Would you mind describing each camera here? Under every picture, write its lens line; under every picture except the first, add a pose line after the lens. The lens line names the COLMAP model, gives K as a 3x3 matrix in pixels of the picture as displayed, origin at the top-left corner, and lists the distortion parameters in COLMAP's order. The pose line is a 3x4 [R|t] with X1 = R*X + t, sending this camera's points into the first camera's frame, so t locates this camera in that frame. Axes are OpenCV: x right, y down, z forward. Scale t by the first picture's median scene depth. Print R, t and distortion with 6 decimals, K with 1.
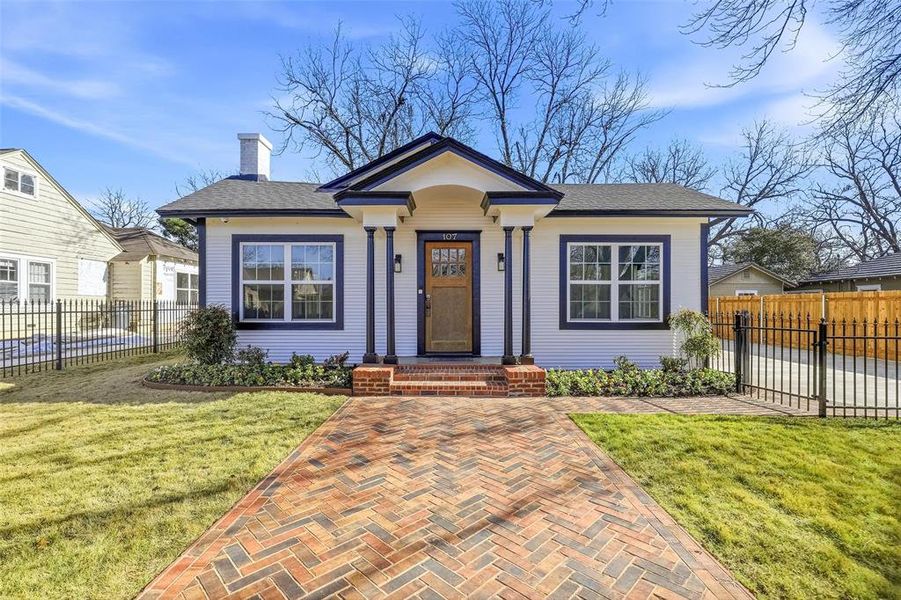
lens RADIAL K [[420.4, 0, 445.3], [0, 420.4, 307.2], [0, 0, 1]] dist [-0.001417, -0.000268]
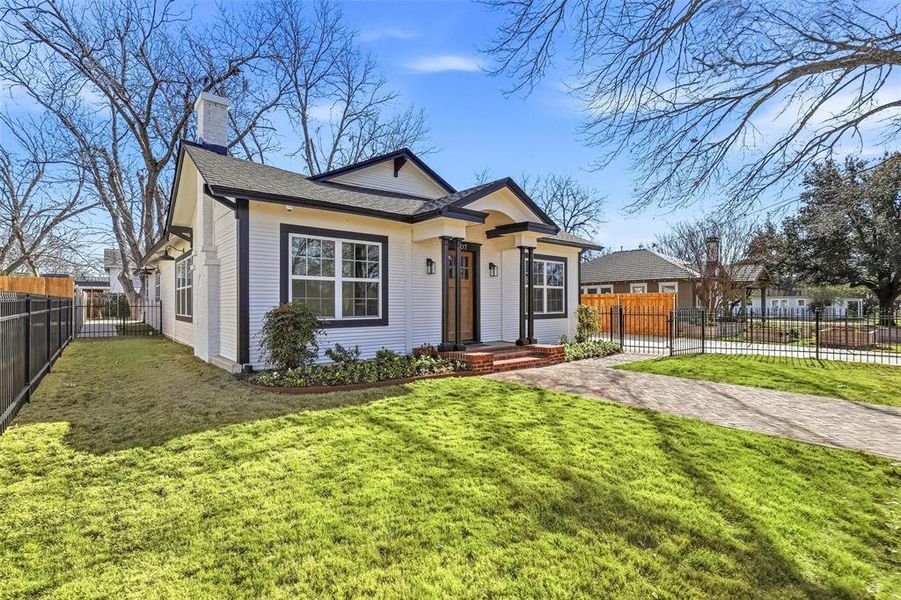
lens RADIAL K [[420.4, 0, 445.3], [0, 420.4, 307.2], [0, 0, 1]] dist [-0.001417, -0.000268]
pose [[0.760901, -0.008763, 0.648809, -0.824027], [0.001427, 0.999929, 0.011832, -0.005017], [-0.648867, -0.008077, 0.760859, 0.091133]]
